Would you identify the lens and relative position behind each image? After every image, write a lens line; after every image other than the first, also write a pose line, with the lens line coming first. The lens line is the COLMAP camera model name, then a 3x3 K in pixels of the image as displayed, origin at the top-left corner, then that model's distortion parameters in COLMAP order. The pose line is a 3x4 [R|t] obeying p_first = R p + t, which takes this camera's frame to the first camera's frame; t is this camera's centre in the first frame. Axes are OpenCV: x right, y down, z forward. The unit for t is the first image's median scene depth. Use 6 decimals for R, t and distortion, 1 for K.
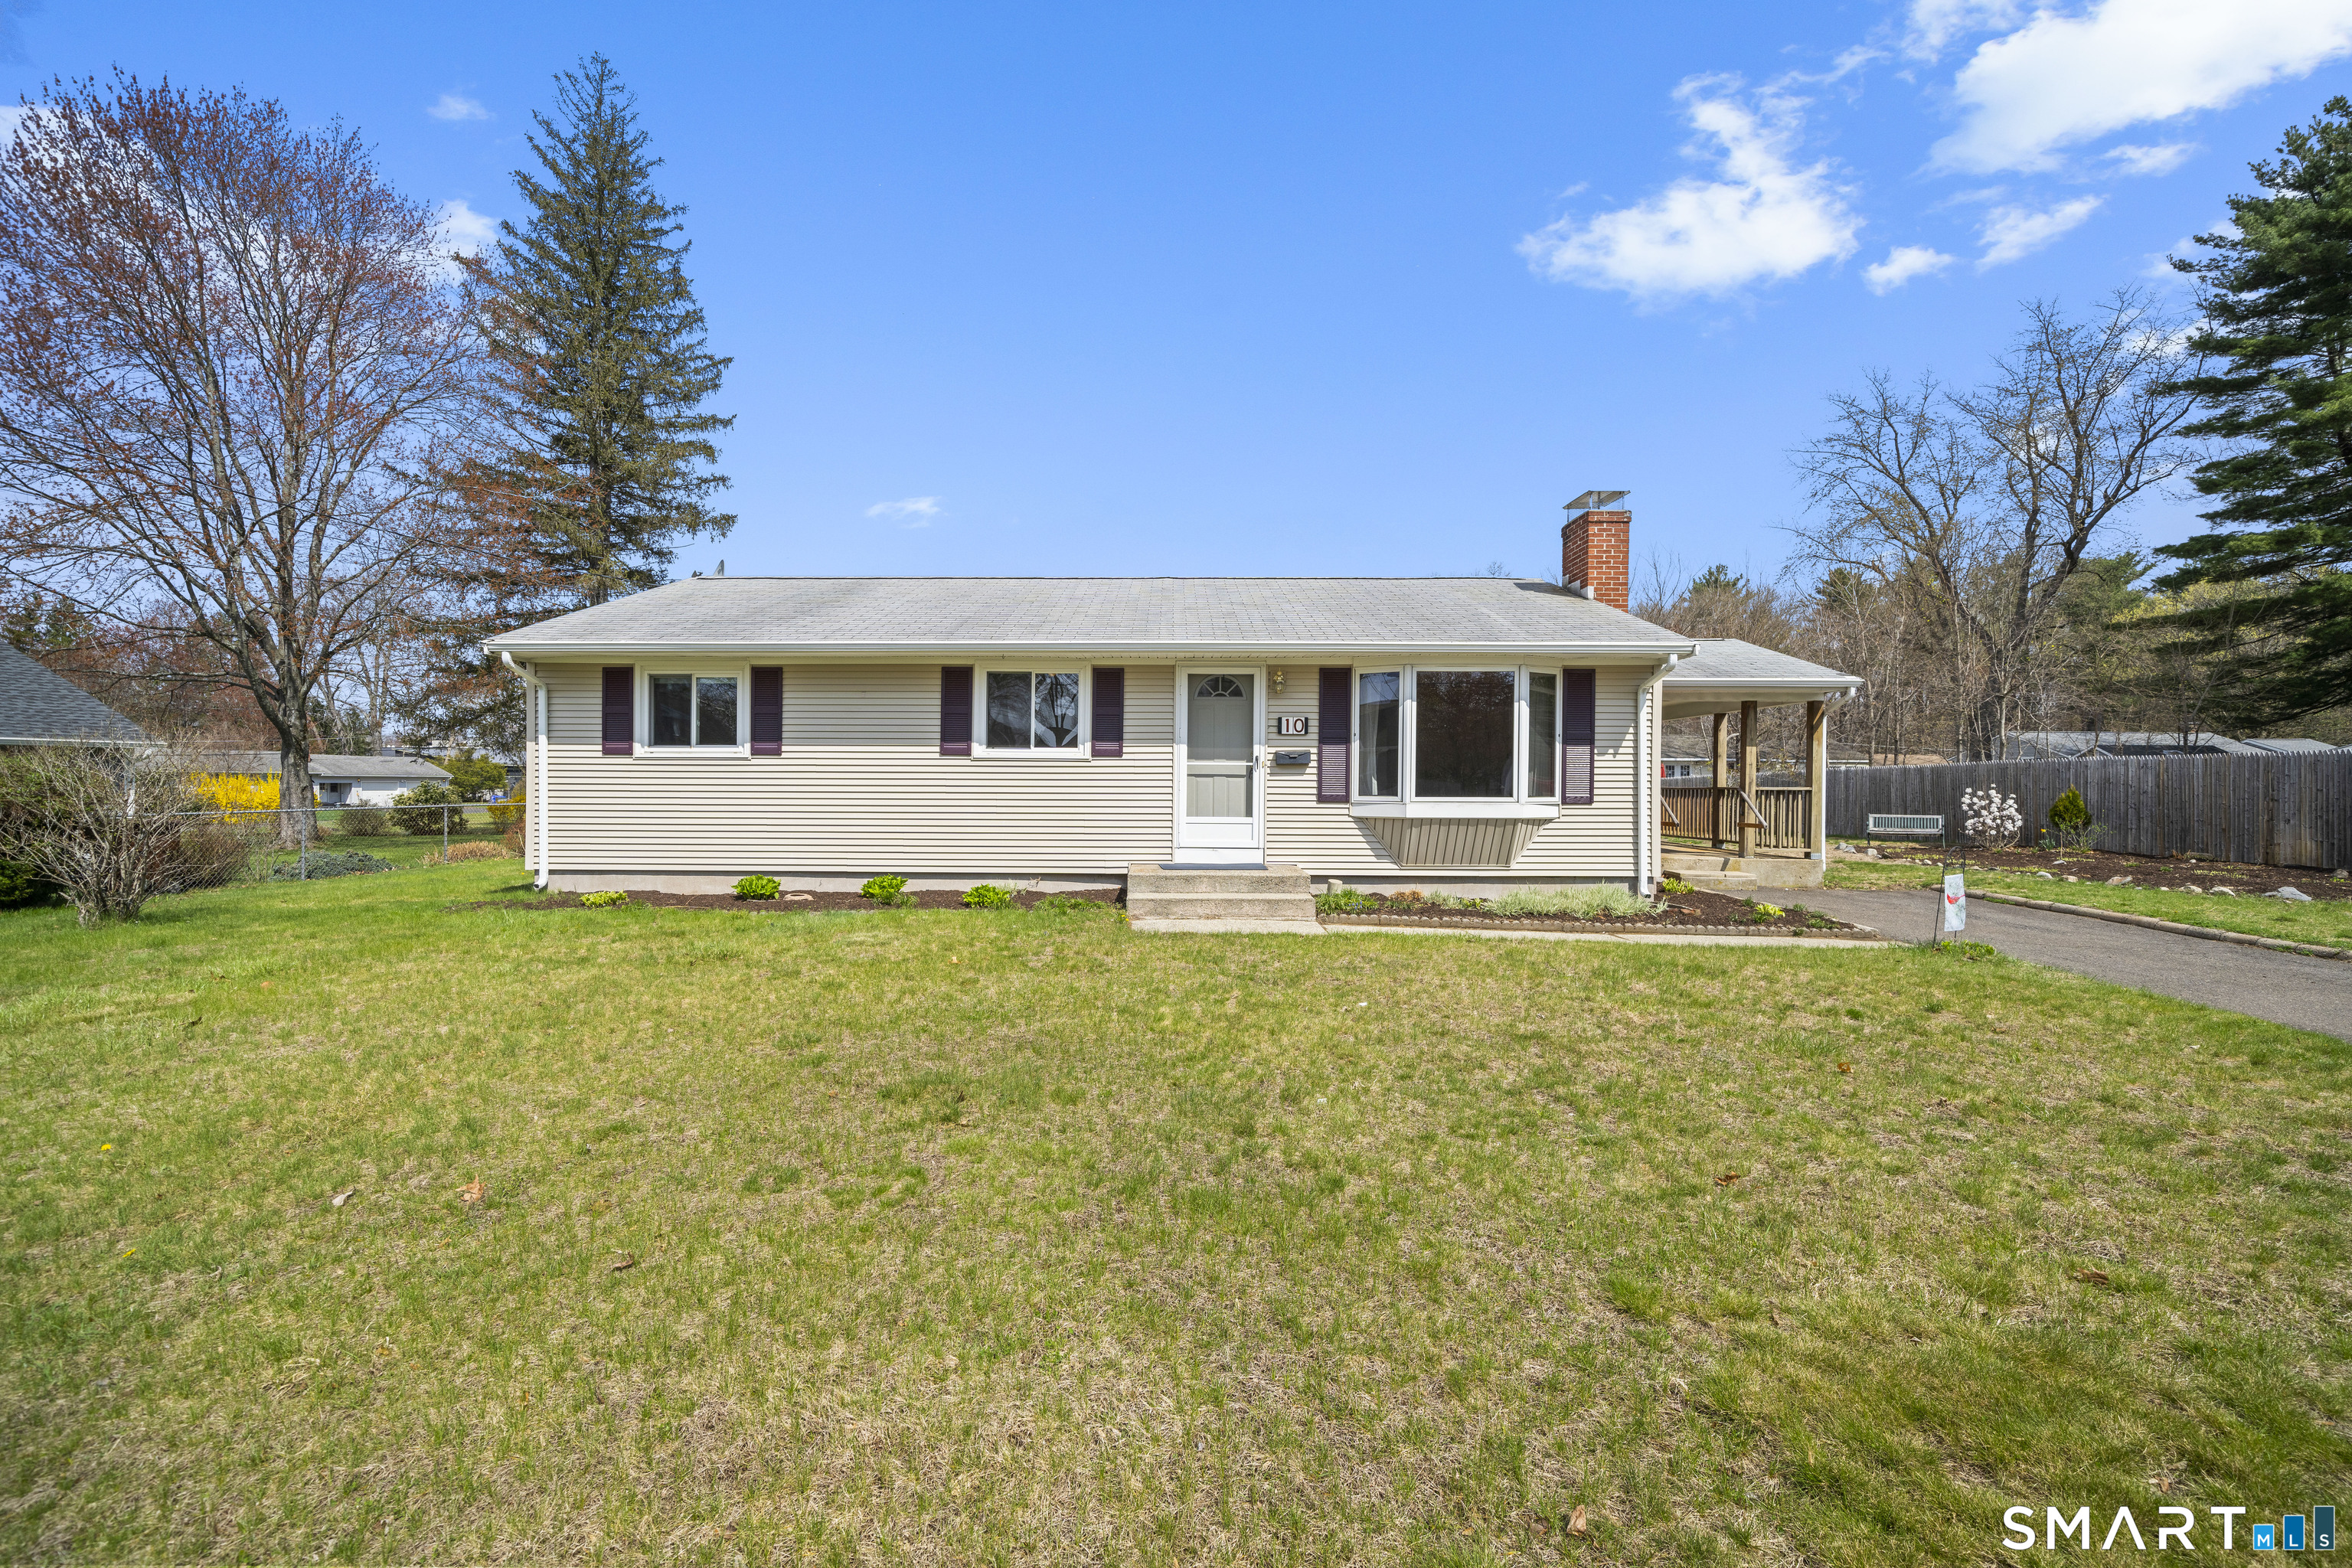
lens RADIAL K [[986.2, 0, 1174.3], [0, 986.2, 789.6], [0, 0, 1]] dist [0.000677, 0.000154]
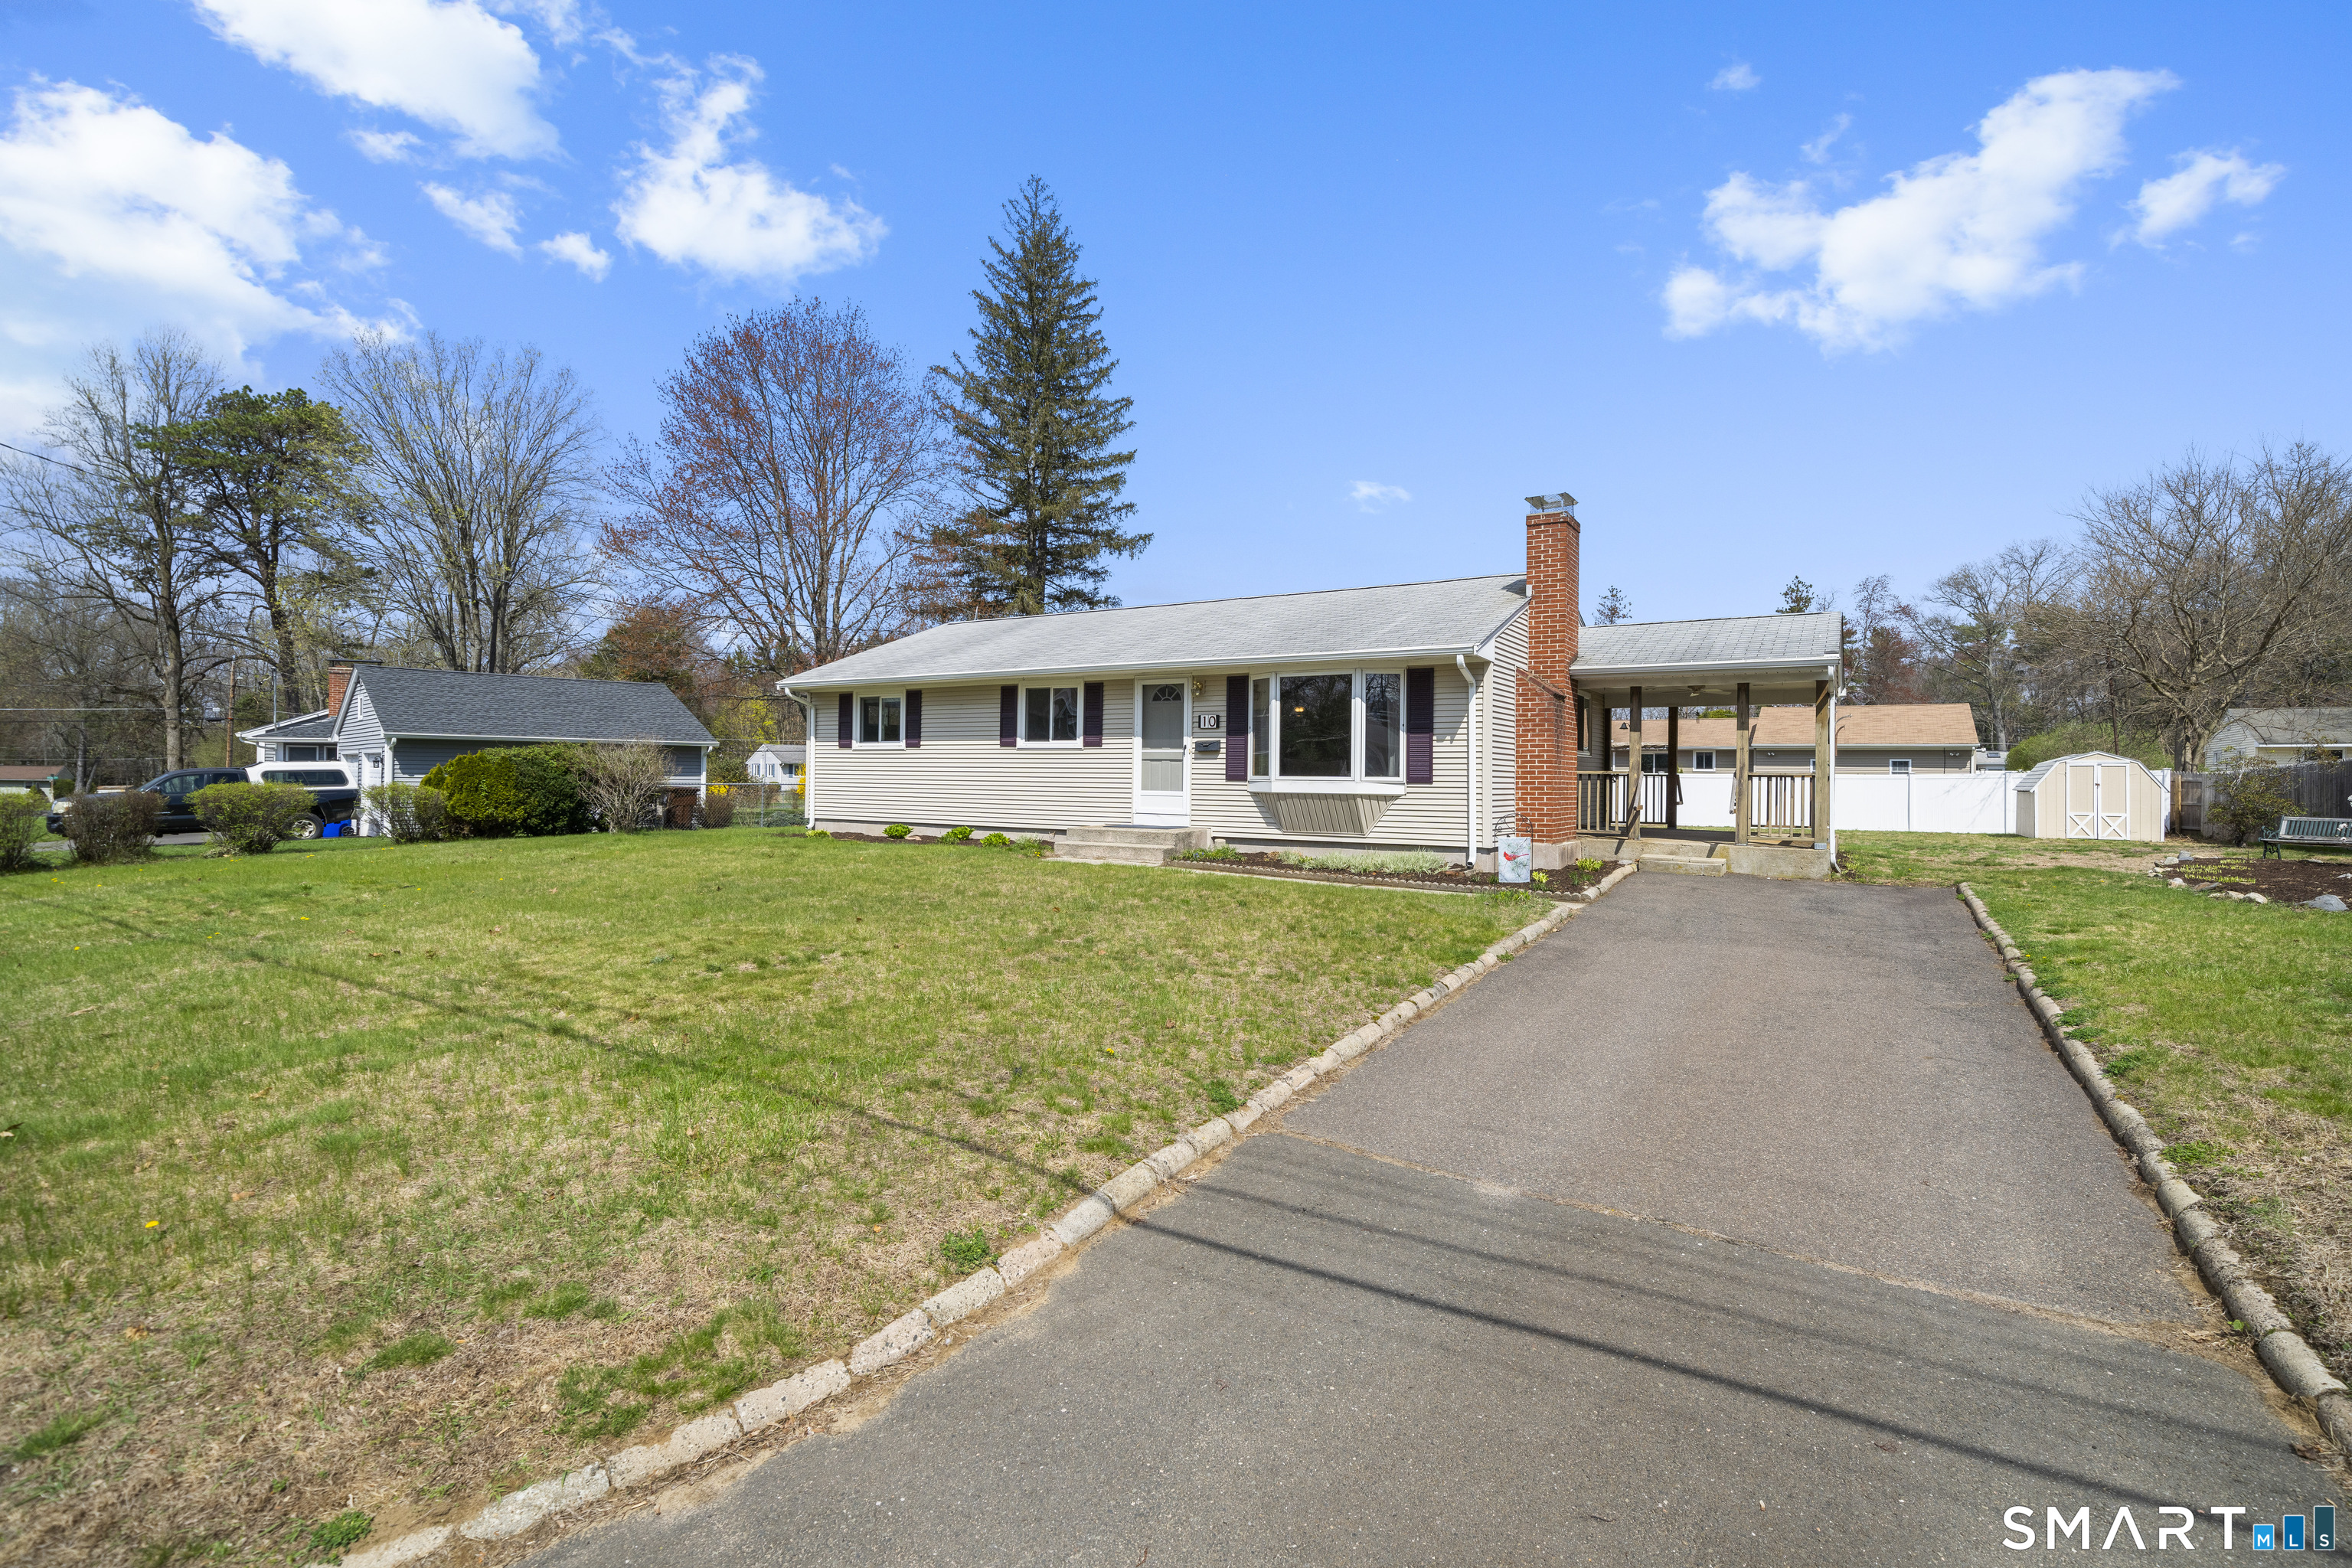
lens RADIAL K [[1133.1, 0, 1172.0], [0, 1133.1, 773.2], [0, 0, 1]] dist [0.000952, -0.000707]
pose [[0.856572, 0.004205, -0.516010, 0.851248], [-0.009894, 0.999917, -0.008276, 0.016582], [0.515932, 0.012195, 0.856543, -0.310394]]
